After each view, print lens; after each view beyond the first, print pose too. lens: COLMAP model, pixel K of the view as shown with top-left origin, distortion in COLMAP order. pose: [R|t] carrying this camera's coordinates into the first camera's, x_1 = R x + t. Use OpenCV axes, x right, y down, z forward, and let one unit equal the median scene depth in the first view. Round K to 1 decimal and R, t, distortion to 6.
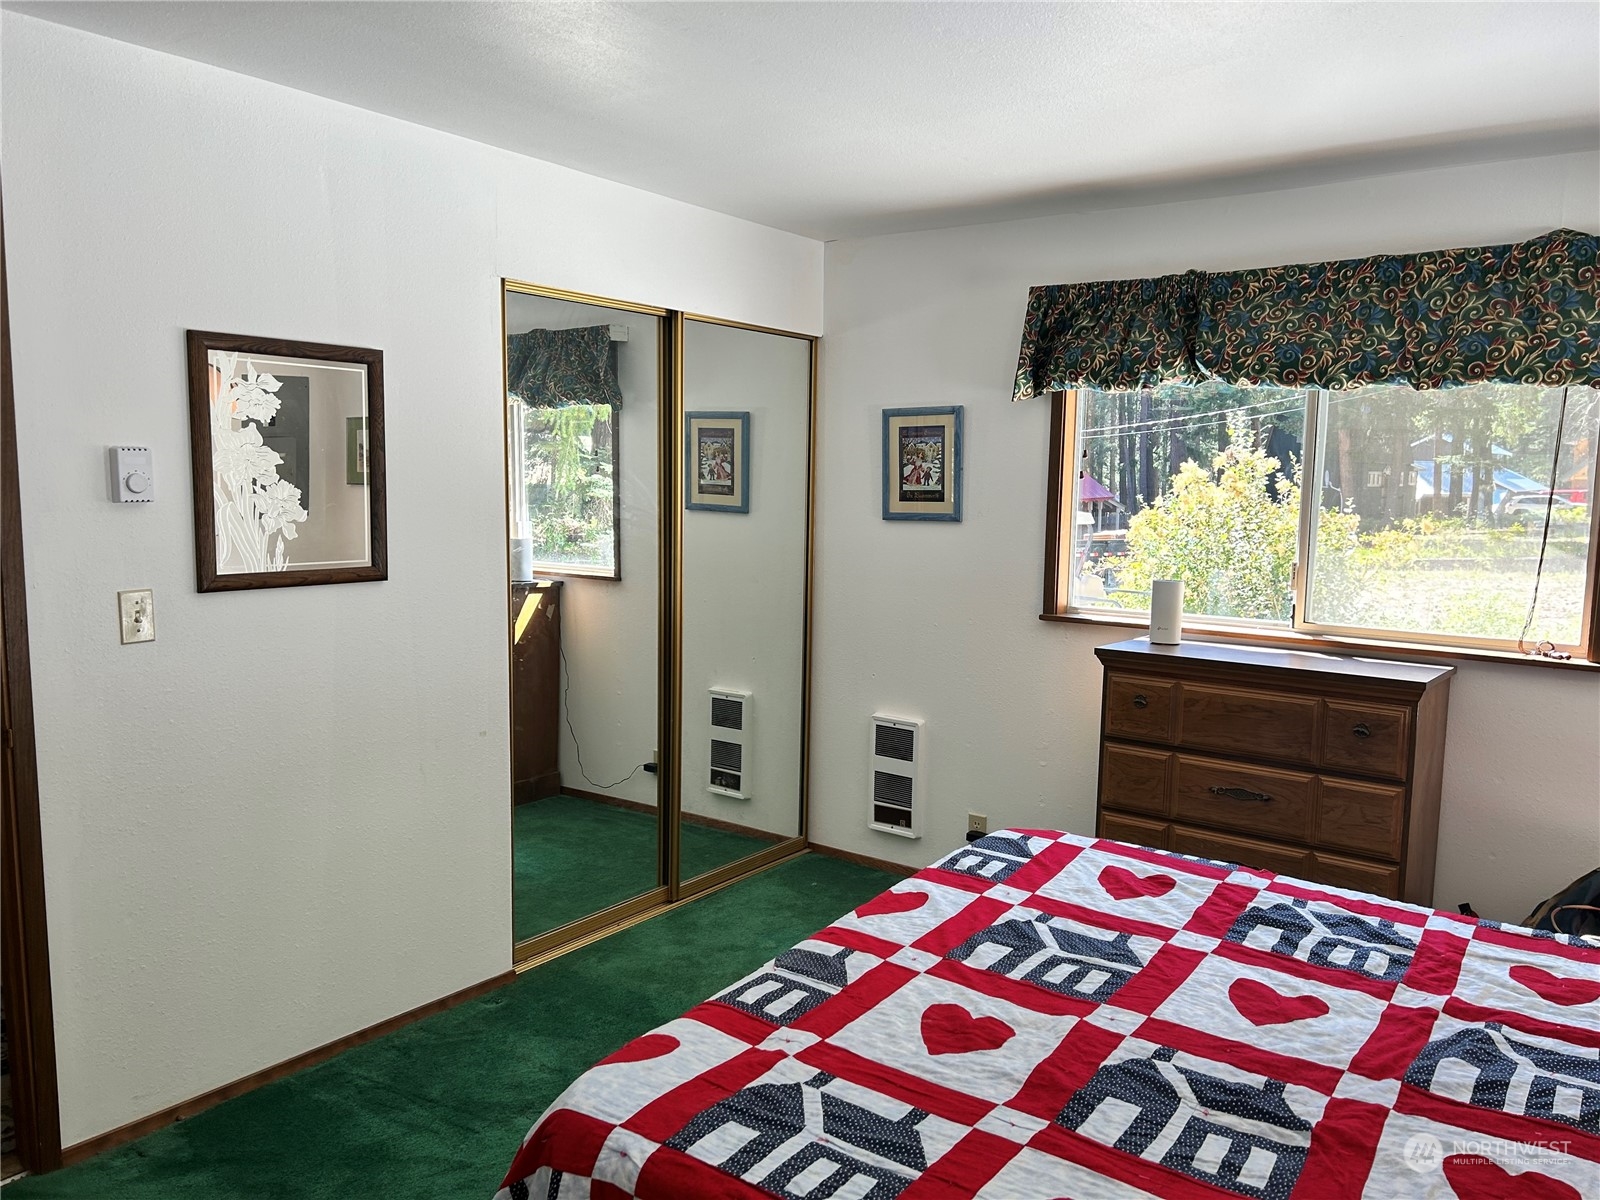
lens RADIAL K [[1207.6, 0, 805.7], [0, 1207.6, 598.3], [0, 0, 1]] dist [0.064563, -0.074605]
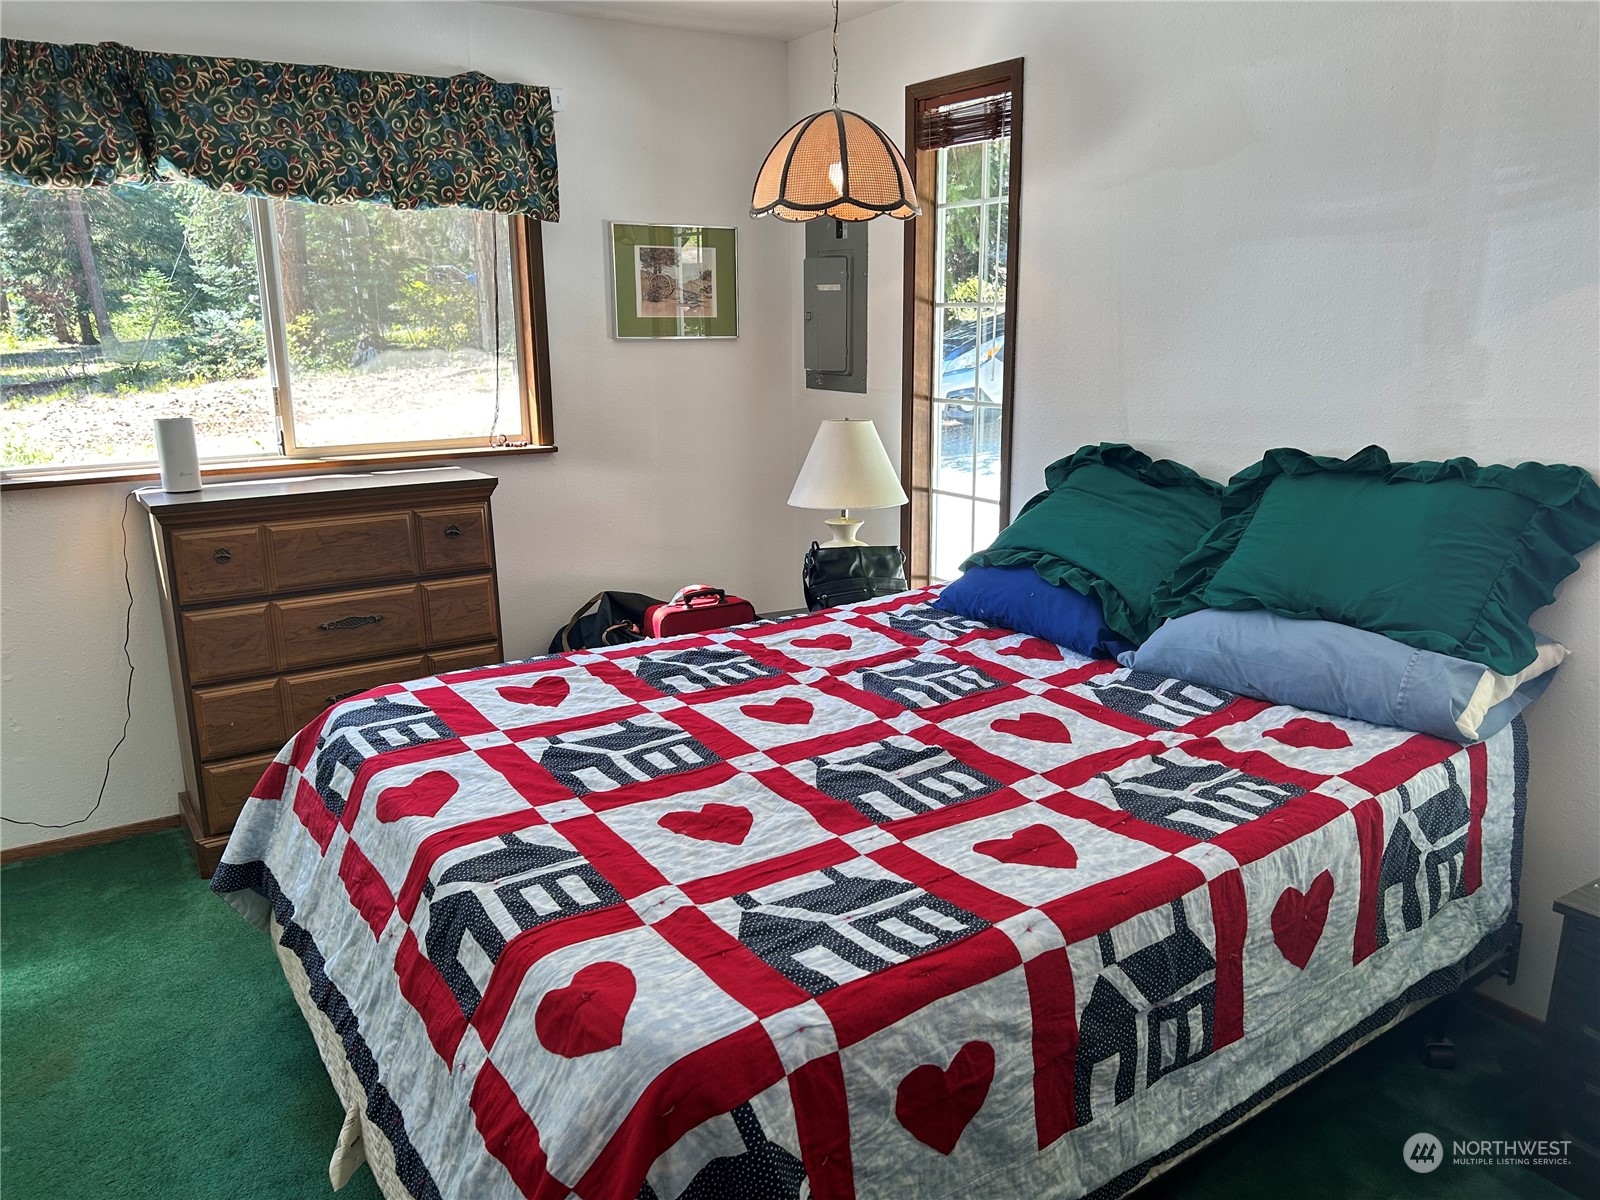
lens RADIAL K [[1207.6, 0, 805.7], [0, 1207.6, 598.3], [0, 0, 1]] dist [0.064563, -0.074605]
pose [[0.334550, -0.236470, 0.912227, -0.450025], [0.112949, 0.971089, 0.210305, -0.027139], [-0.935585, 0.032677, 0.351587, 0.326873]]
